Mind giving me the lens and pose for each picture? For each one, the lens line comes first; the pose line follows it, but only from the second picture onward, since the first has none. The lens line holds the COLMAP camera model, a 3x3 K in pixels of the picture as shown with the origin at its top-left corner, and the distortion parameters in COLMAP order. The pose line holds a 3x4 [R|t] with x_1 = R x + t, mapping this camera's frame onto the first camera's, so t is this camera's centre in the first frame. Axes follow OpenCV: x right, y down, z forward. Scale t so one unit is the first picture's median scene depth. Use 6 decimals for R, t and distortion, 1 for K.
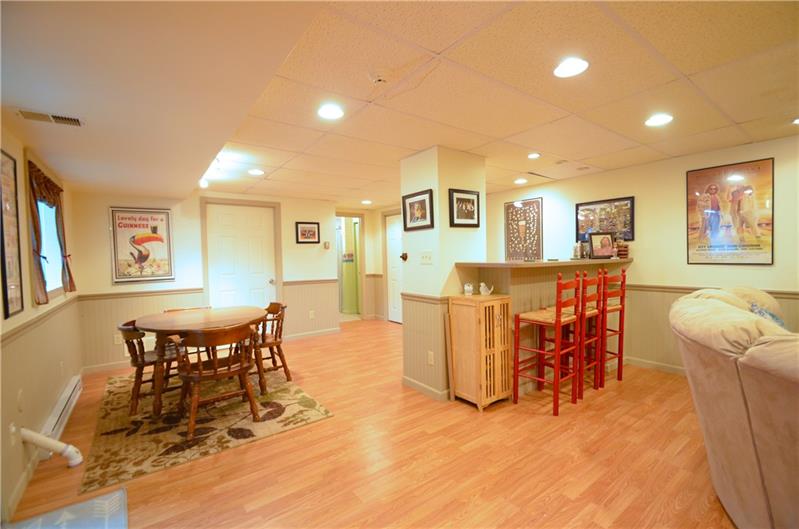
lens RADIAL K [[351.3, 0, 403.8], [0, 351.3, 265.5], [0, 0, 1]] dist [0.021218, -0.020358]
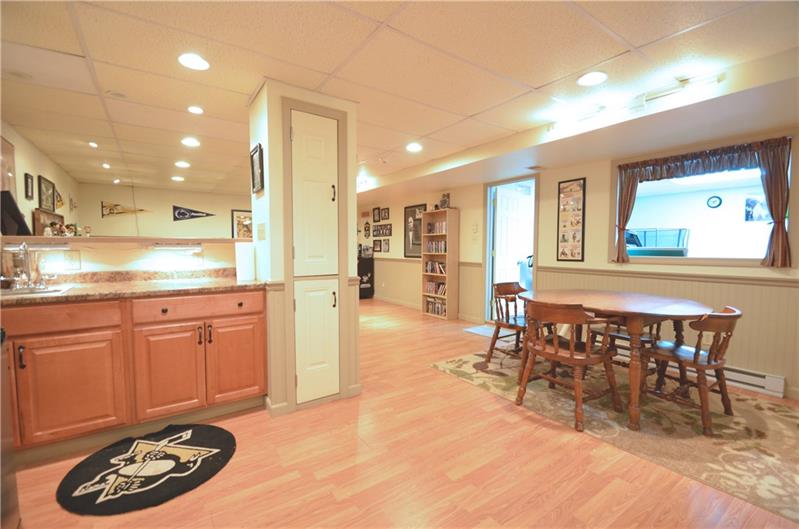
lens RADIAL K [[351.3, 0, 403.8], [0, 351.3, 265.5], [0, 0, 1]] dist [0.021218, -0.020358]
pose [[-0.999611, 0.019289, 0.020152, -0.132083], [0.020873, 0.996447, 0.081599, -0.009951], [-0.018507, 0.081988, -0.996461, 1.951529]]
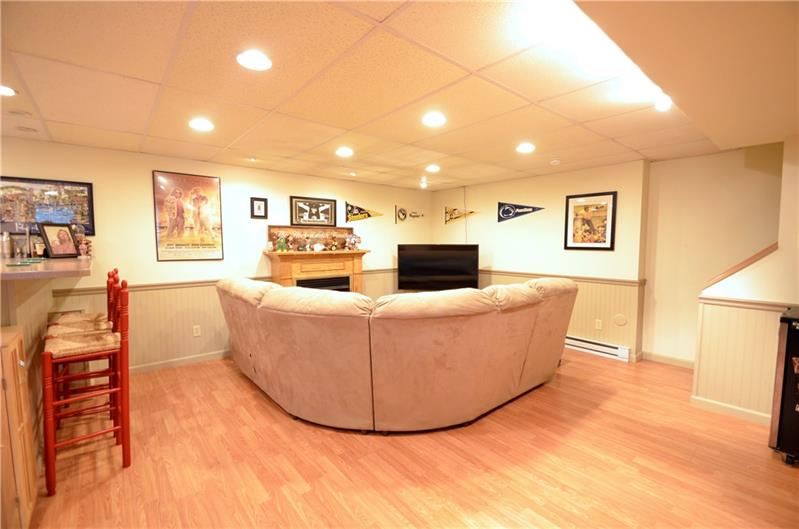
lens RADIAL K [[351.3, 0, 403.8], [0, 351.3, 265.5], [0, 0, 1]] dist [0.021218, -0.020358]
pose [[-0.071891, -0.043860, 0.996448, -0.311821], [0.029897, 0.998489, 0.046107, -0.020256], [-0.996964, 0.033105, -0.070472, 0.403996]]
